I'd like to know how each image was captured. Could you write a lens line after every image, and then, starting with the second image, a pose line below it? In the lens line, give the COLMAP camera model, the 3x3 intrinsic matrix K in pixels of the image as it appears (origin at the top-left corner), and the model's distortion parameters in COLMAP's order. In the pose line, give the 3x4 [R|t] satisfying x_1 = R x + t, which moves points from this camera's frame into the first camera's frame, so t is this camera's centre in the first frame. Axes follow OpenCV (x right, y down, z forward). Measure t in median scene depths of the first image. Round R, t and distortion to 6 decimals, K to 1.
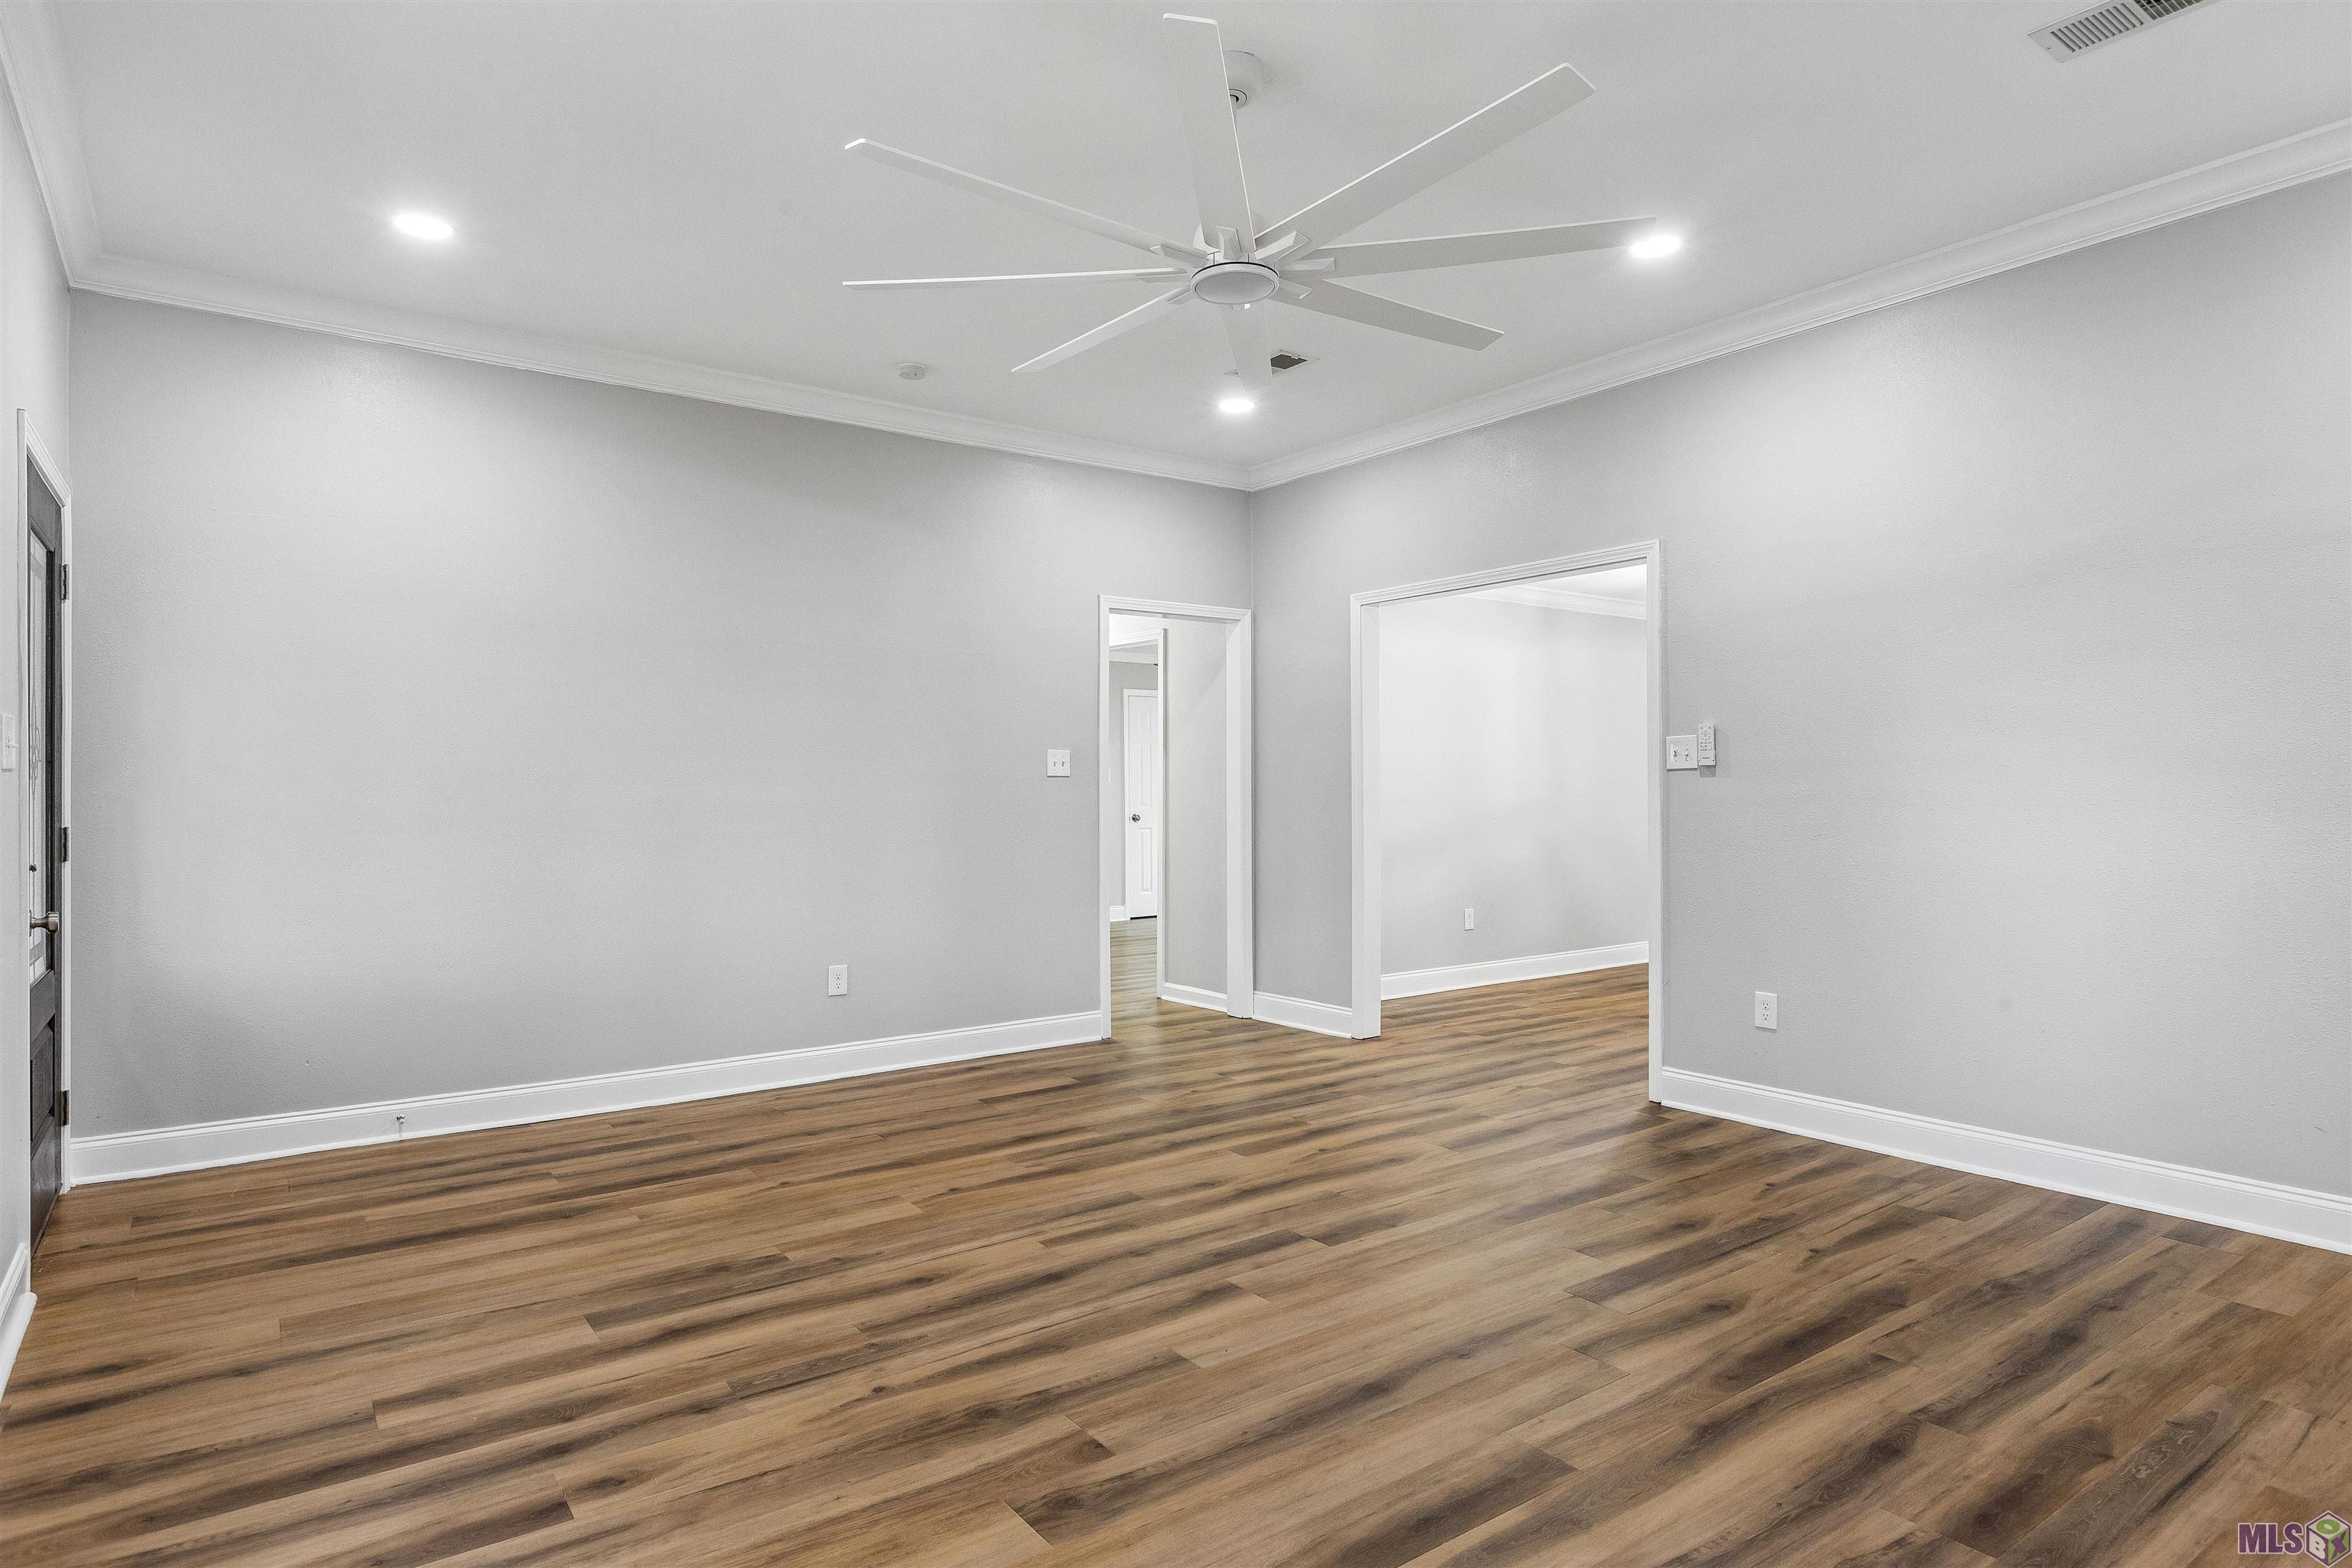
lens RADIAL K [[1283.1, 0, 1176.0], [0, 1283.1, 784.0], [0, 0, 1]] dist [0.001639, 0.000003]
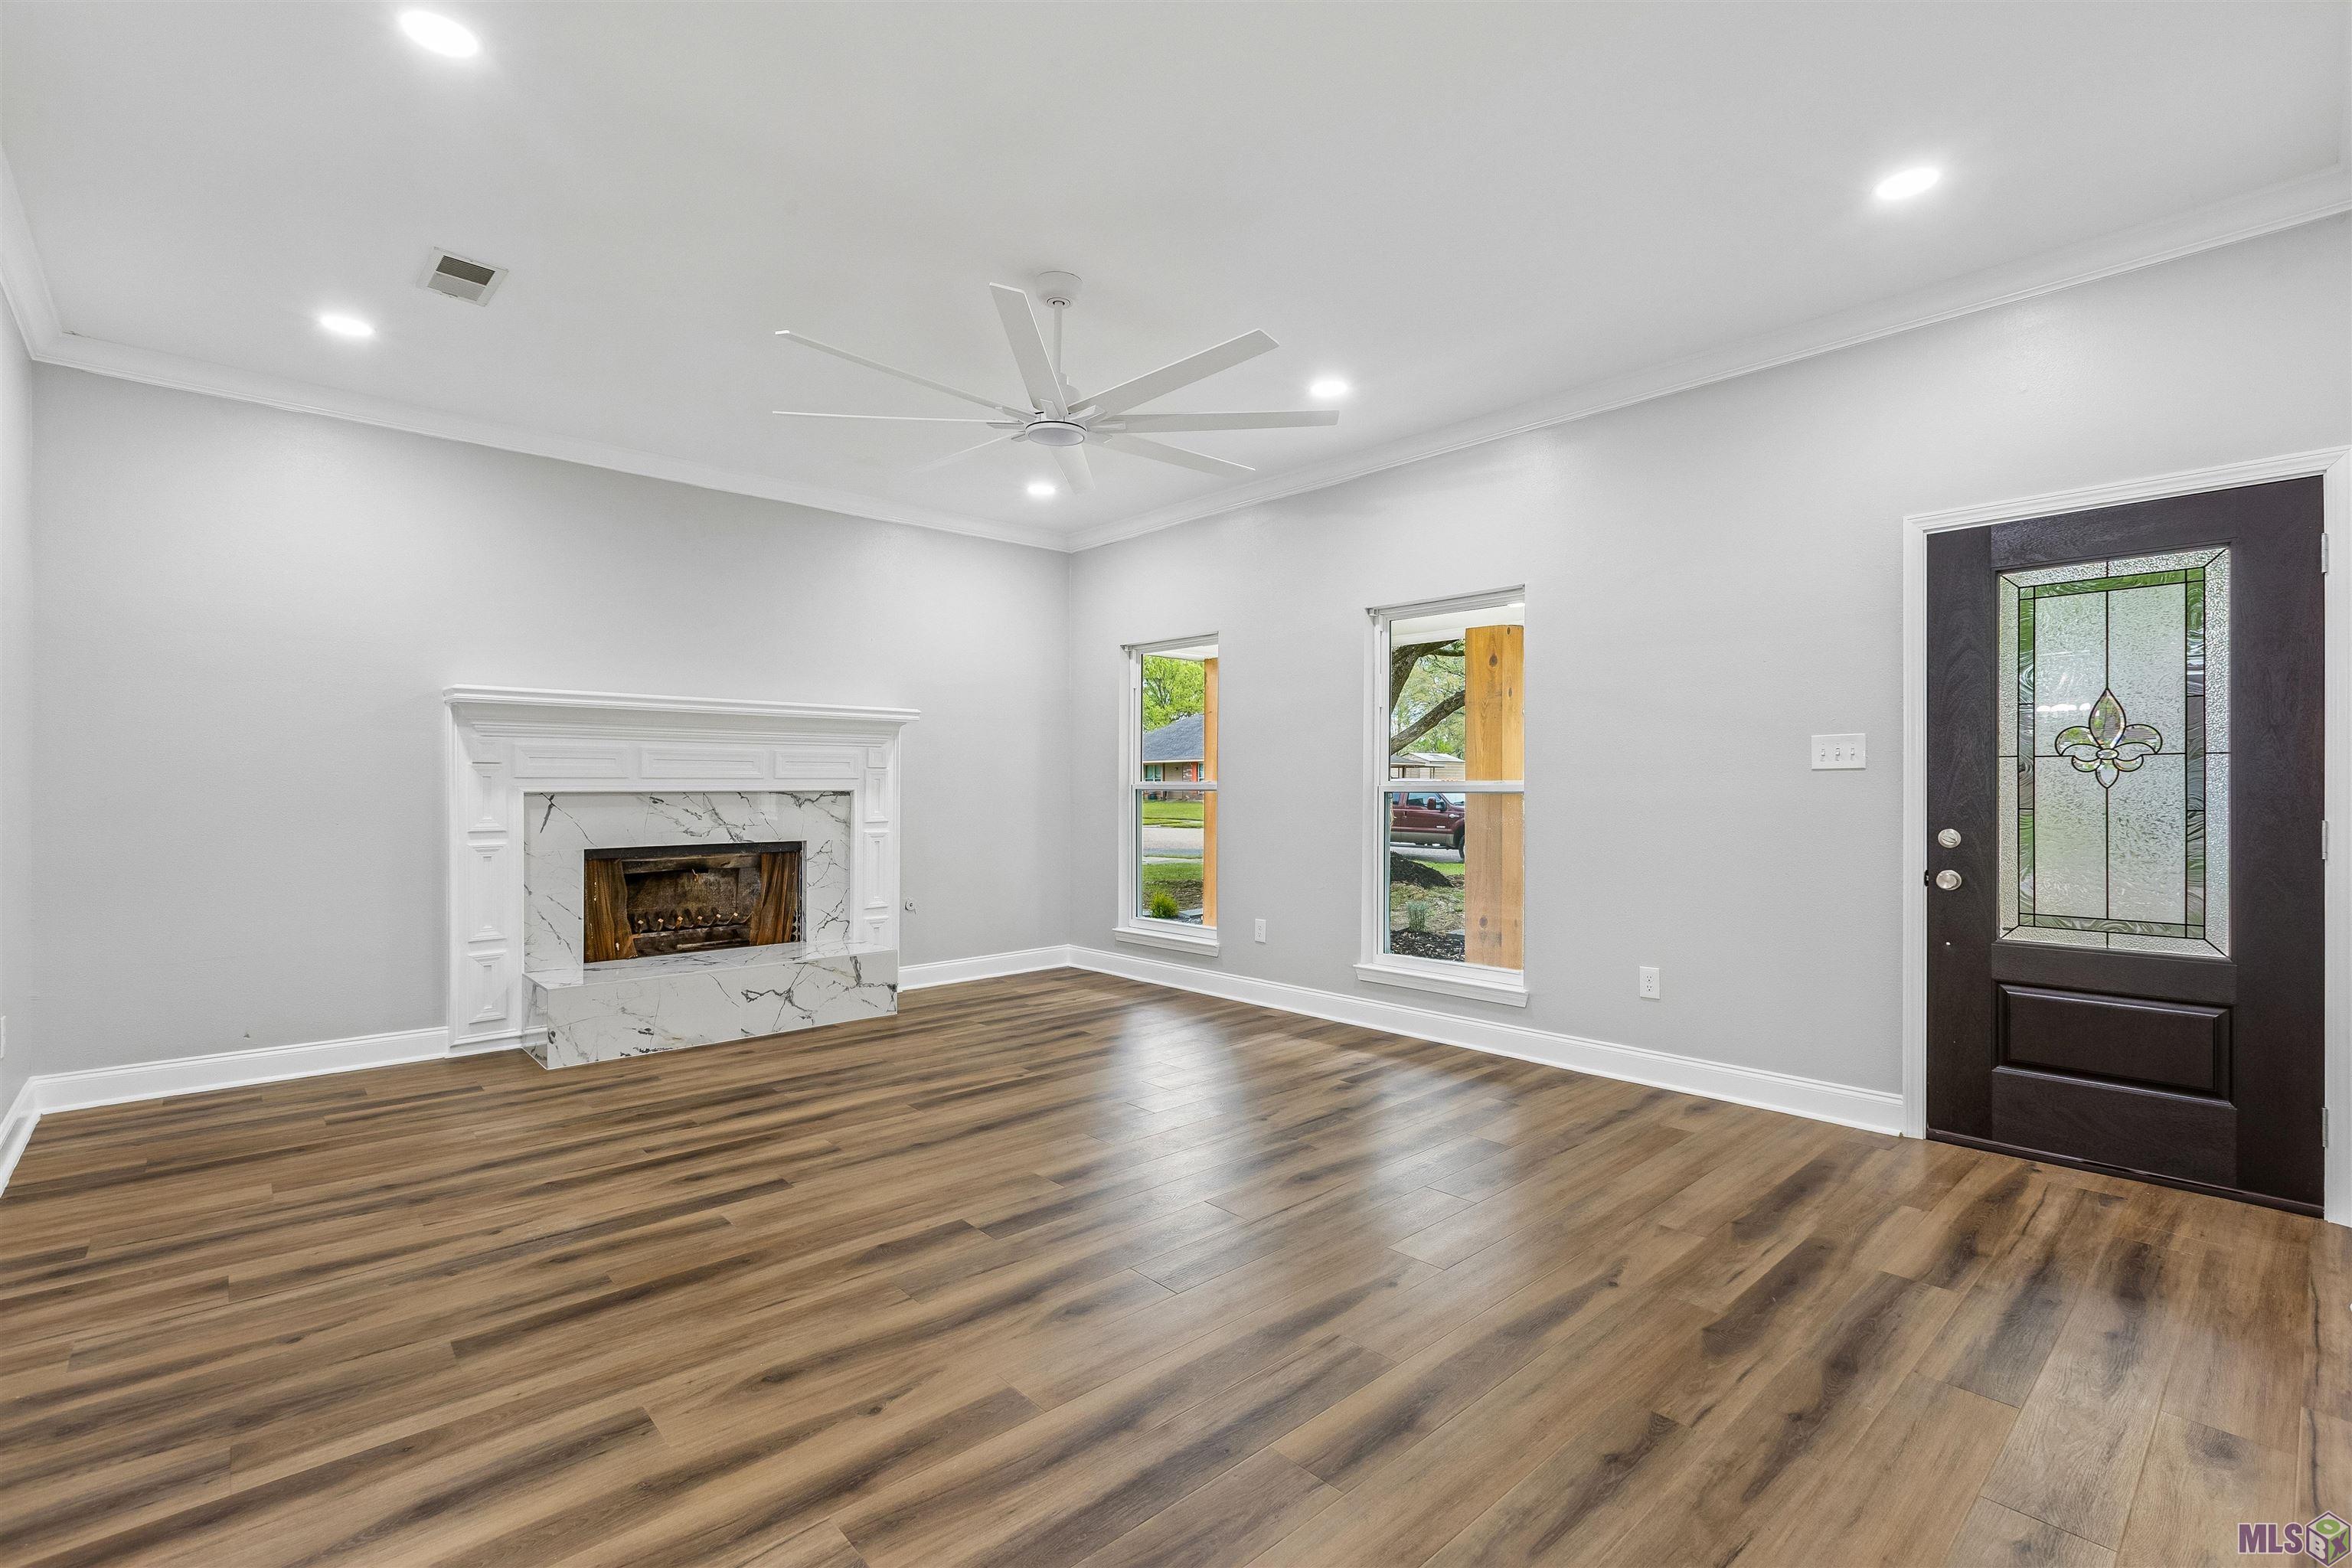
lens RADIAL K [[1054.9, 0, 1181.1], [0, 1054.9, 776.4], [0, 0, 1]] dist [-0.000549, -0.000937]
pose [[-0.993931, 0.005228, -0.109883, 0.035539], [0.006324, 0.999934, -0.009629, 0.004143], [0.109825, -0.010266, -0.993898, 2.029314]]
